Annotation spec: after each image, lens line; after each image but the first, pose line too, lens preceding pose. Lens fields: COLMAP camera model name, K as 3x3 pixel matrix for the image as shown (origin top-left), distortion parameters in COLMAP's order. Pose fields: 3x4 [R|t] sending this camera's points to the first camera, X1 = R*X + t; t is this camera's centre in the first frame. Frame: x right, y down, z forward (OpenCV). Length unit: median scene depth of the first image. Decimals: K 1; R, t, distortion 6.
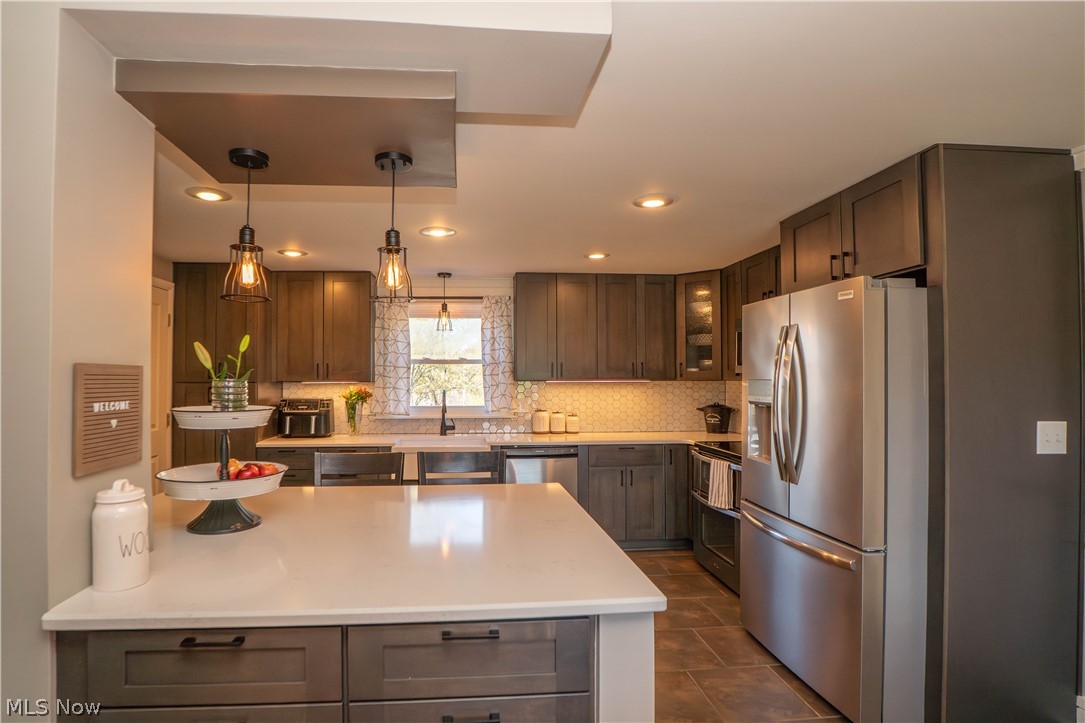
lens RADIAL K [[531.5, 0, 507.4], [0, 531.5, 371.8], [0, 0, 1]] dist [-0.028438, -0.000060]
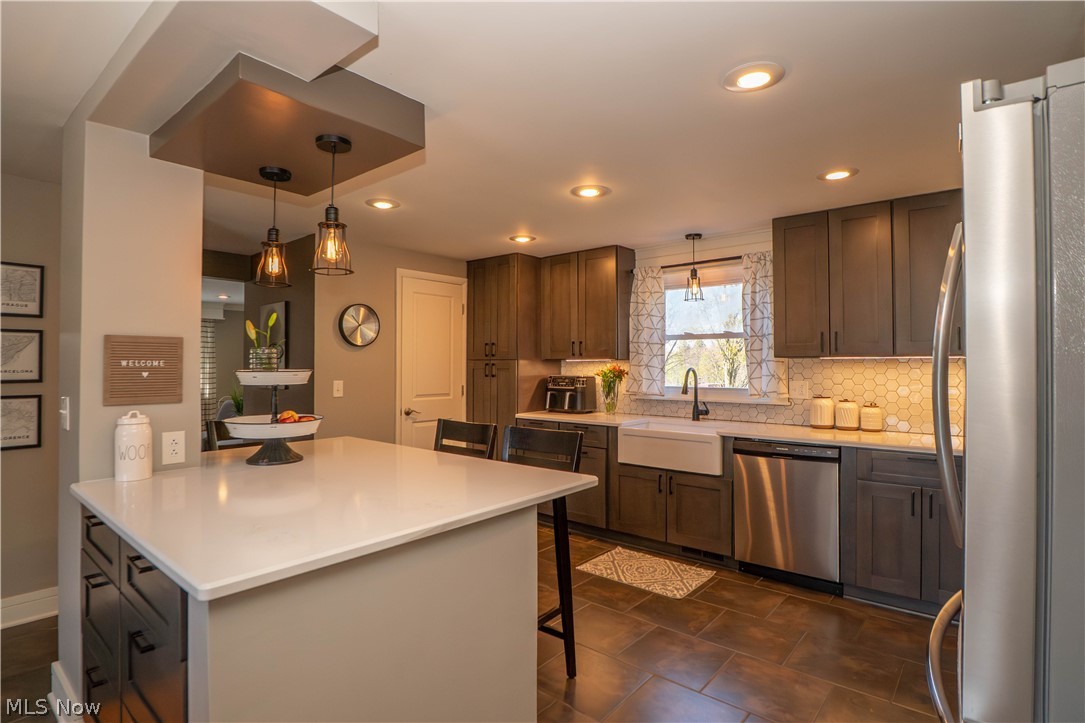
lens RADIAL K [[540.1, 0, 542.5], [0, 540.1, 361.5], [0, 0, 1]] dist [-0.040597, 0.000640]
pose [[0.718405, -0.001748, -0.695623, 0.316277], [0.007182, 0.999962, 0.004905, 0.016685], [0.695588, -0.008520, 0.718391, 0.191800]]
